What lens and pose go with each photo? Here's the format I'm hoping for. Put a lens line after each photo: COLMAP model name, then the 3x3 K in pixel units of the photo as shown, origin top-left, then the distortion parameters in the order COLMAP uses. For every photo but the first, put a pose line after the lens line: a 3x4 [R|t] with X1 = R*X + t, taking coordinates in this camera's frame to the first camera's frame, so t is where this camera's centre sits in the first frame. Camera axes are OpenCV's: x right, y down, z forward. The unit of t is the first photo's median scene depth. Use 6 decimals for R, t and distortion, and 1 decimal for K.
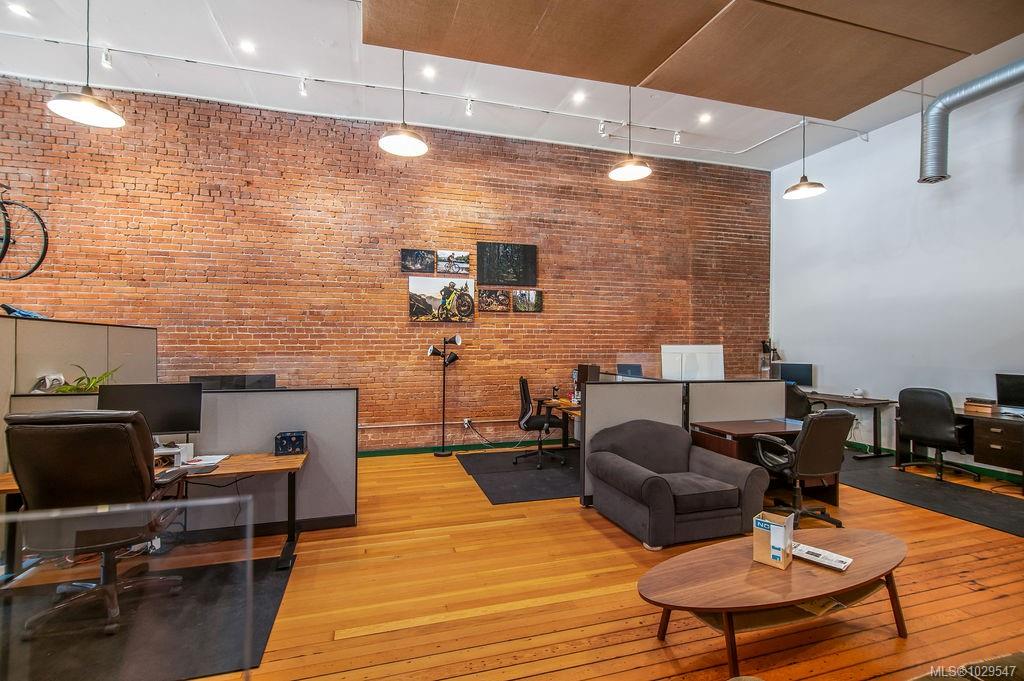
lens RADIAL K [[463.3, 0, 504.3], [0, 463.3, 343.9], [0, 0, 1]] dist [0.009232, -0.006169]
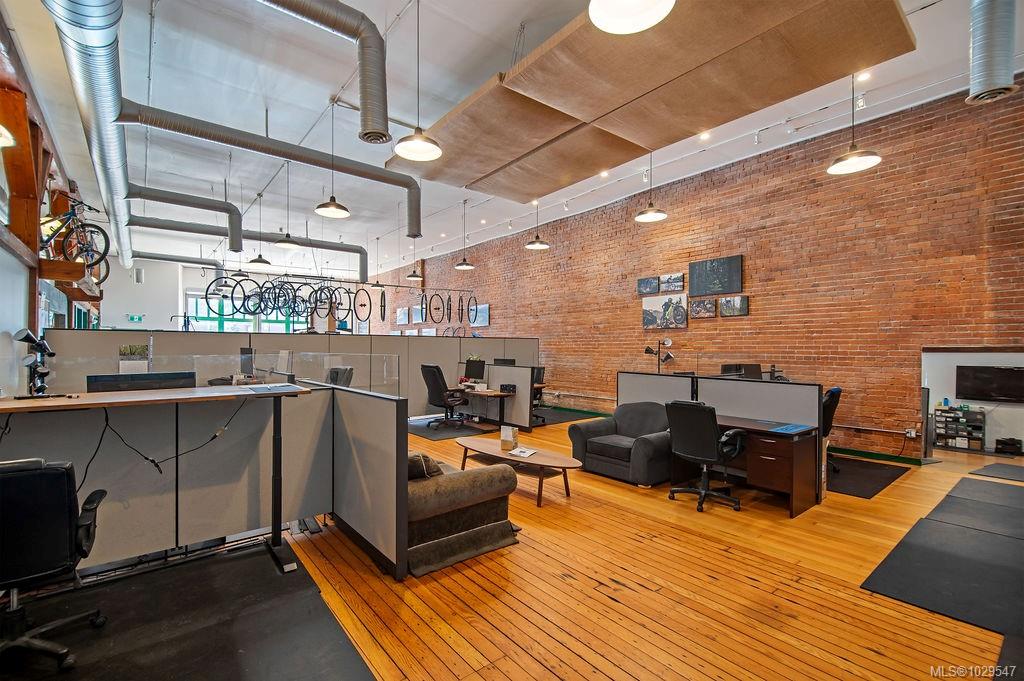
lens RADIAL K [[463.3, 0, 506.8], [0, 463.3, 346.1], [0, 0, 1]] dist [0.009232, -0.006169]
pose [[0.367679, -0.002310, -0.929950, 0.904887], [-0.000209, 0.999997, -0.002566, 0.005708], [0.929953, 0.001138, 0.367677, 0.083902]]
